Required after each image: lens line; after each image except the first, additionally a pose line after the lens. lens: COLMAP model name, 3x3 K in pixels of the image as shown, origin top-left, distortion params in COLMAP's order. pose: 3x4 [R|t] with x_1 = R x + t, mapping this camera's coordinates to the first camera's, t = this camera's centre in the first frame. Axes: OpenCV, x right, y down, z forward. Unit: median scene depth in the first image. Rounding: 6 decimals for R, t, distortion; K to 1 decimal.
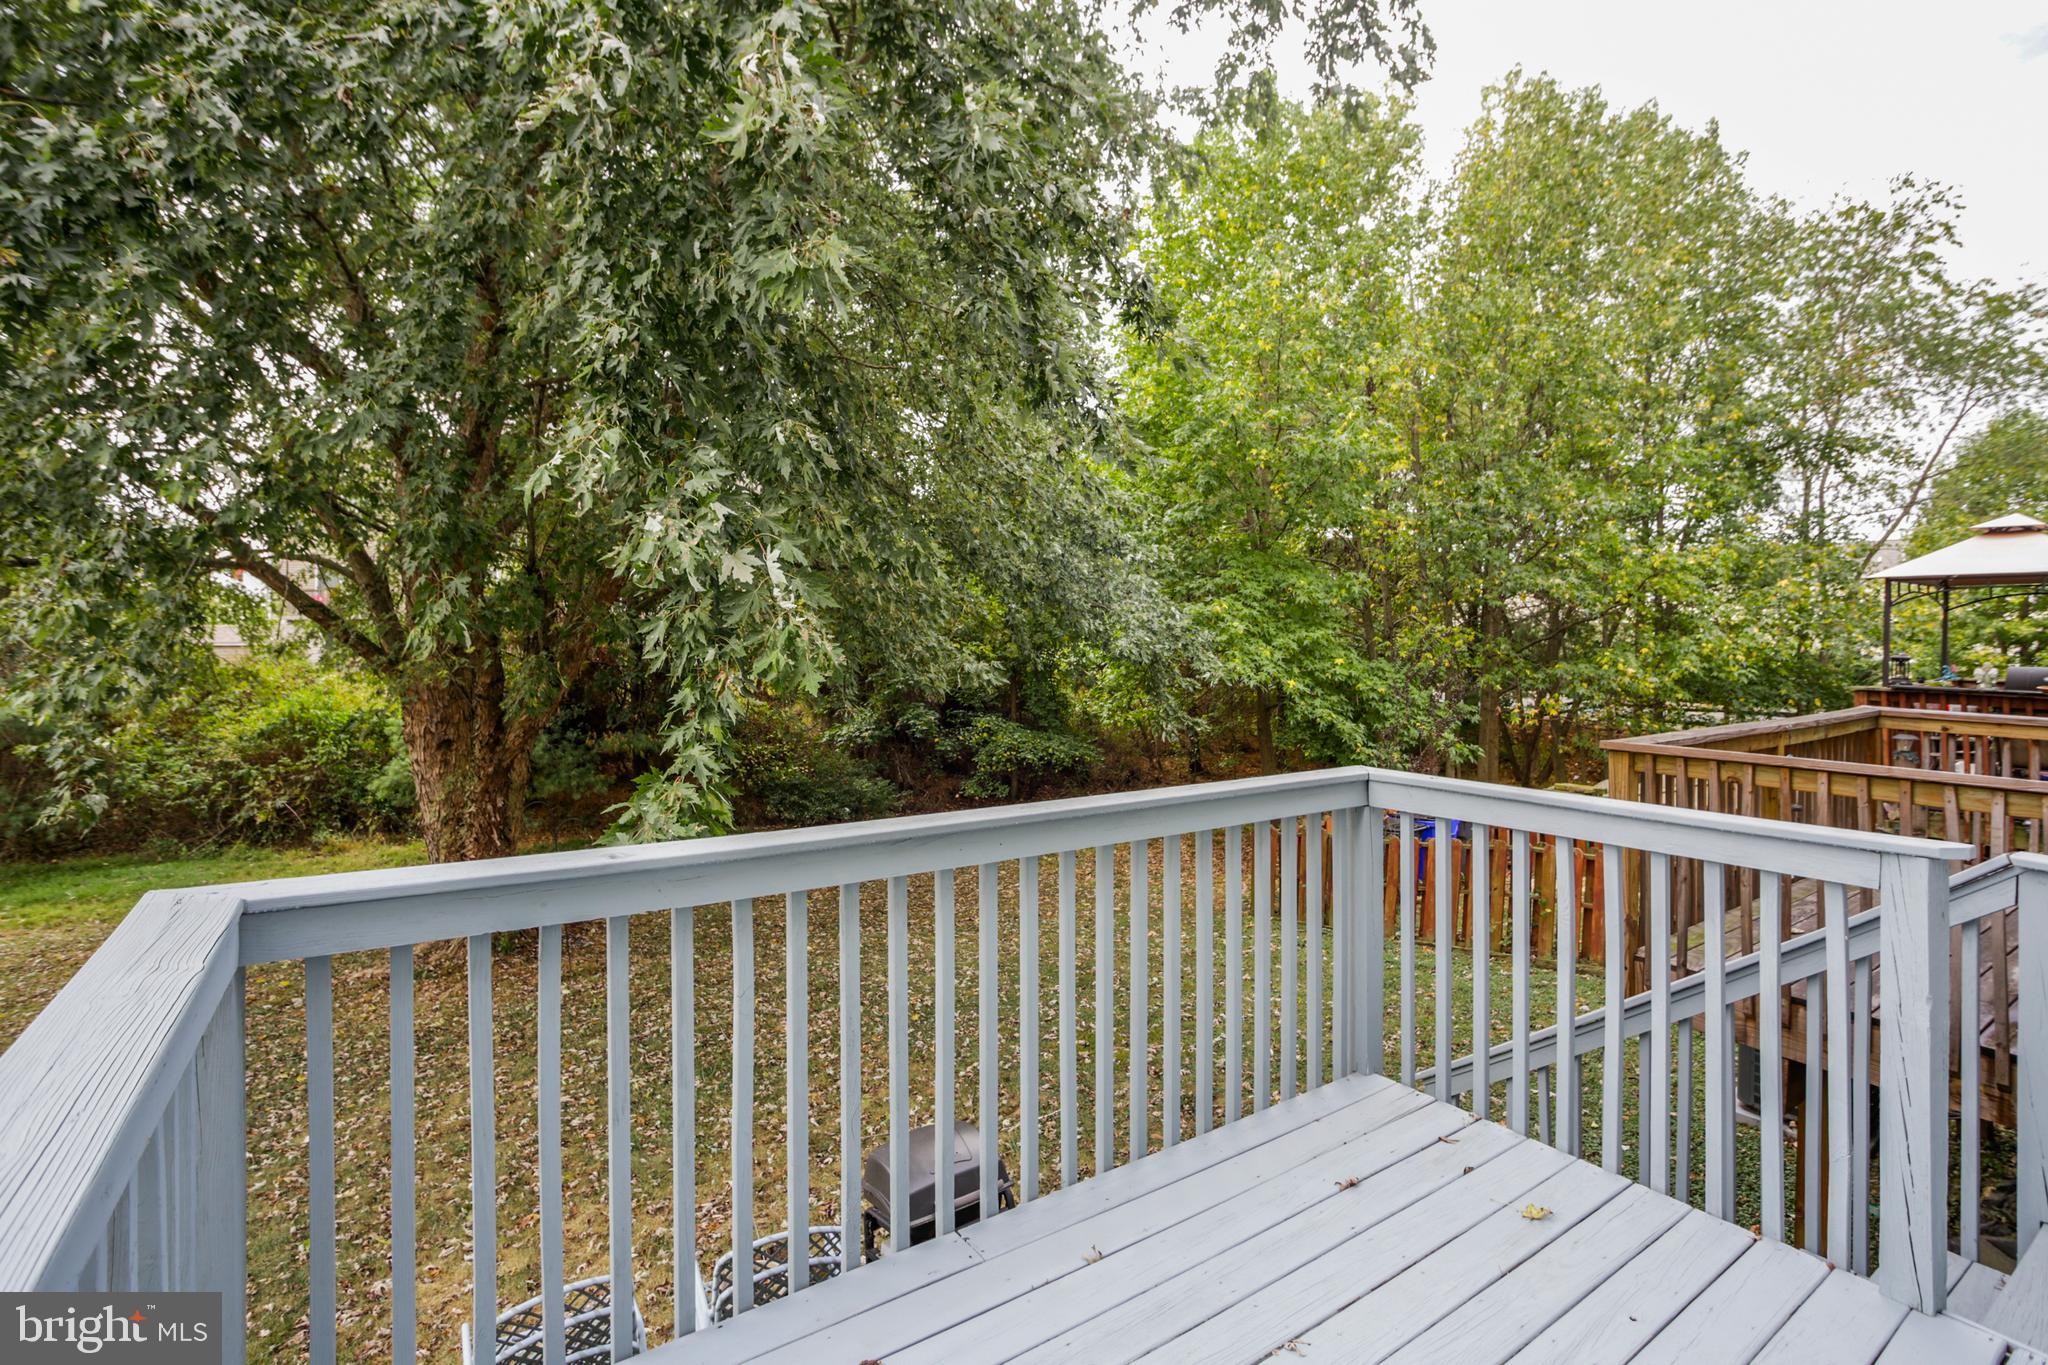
lens RADIAL K [[1017.2, 0, 1024.0], [0, 1017.2, 682.5], [0, 0, 1]] dist [-0.095574, 0.082649]
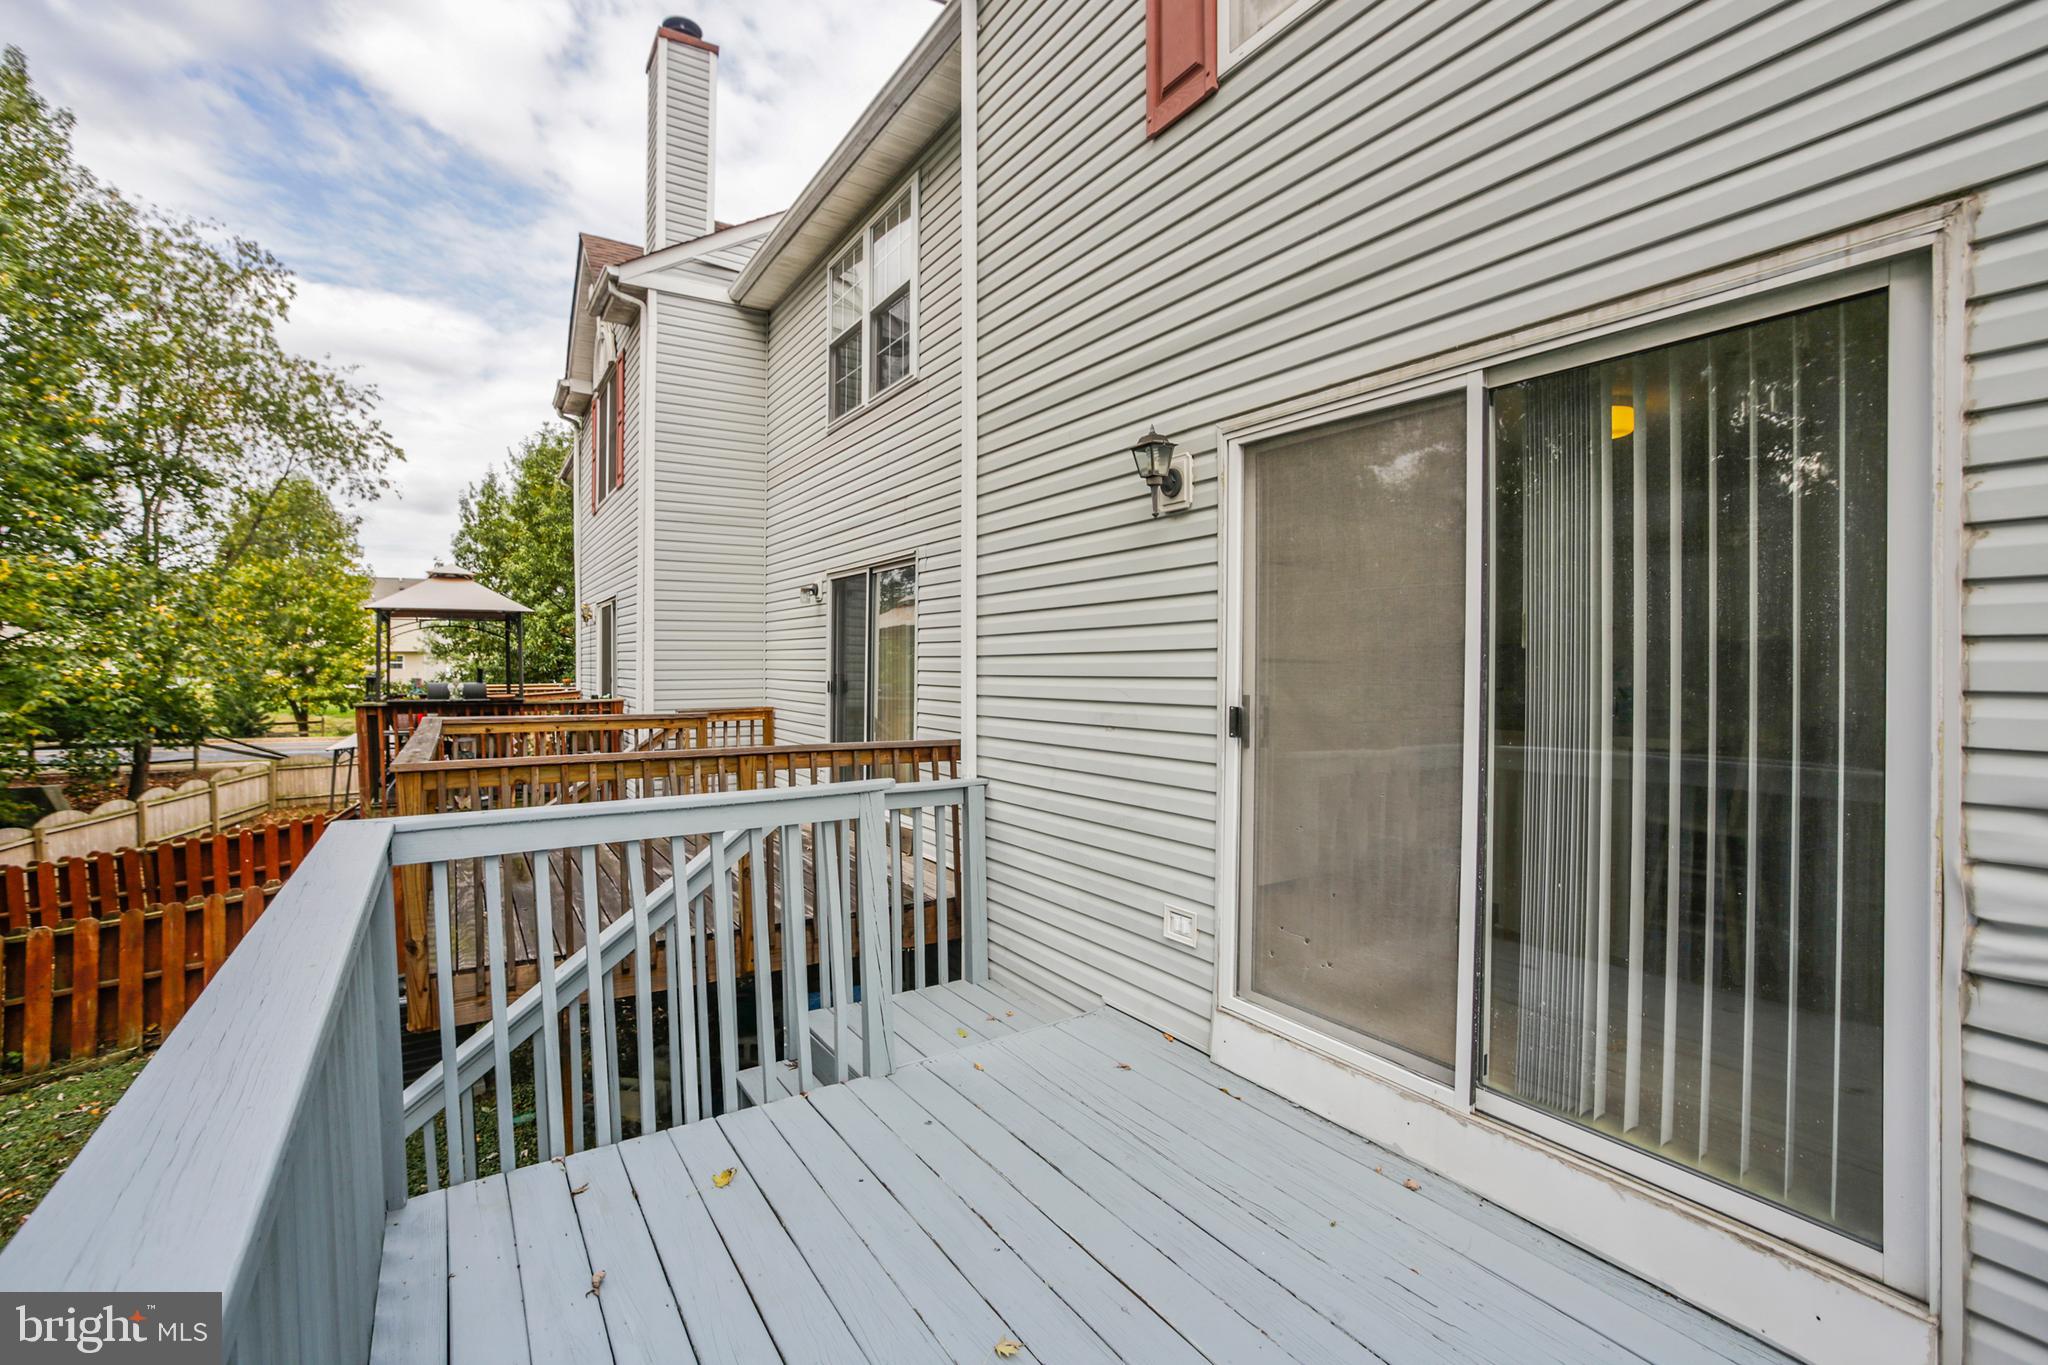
lens RADIAL K [[930.7, 0, 1024.0], [0, 930.7, 682.5], [0, 0, 1]] dist [-0.001072, 0.000077]
pose [[0.064770, -0.019062, 0.997718, -0.094696], [0.049127, 0.998666, 0.015890, -0.000074], [-0.996690, 0.047986, 0.065620, 0.123261]]
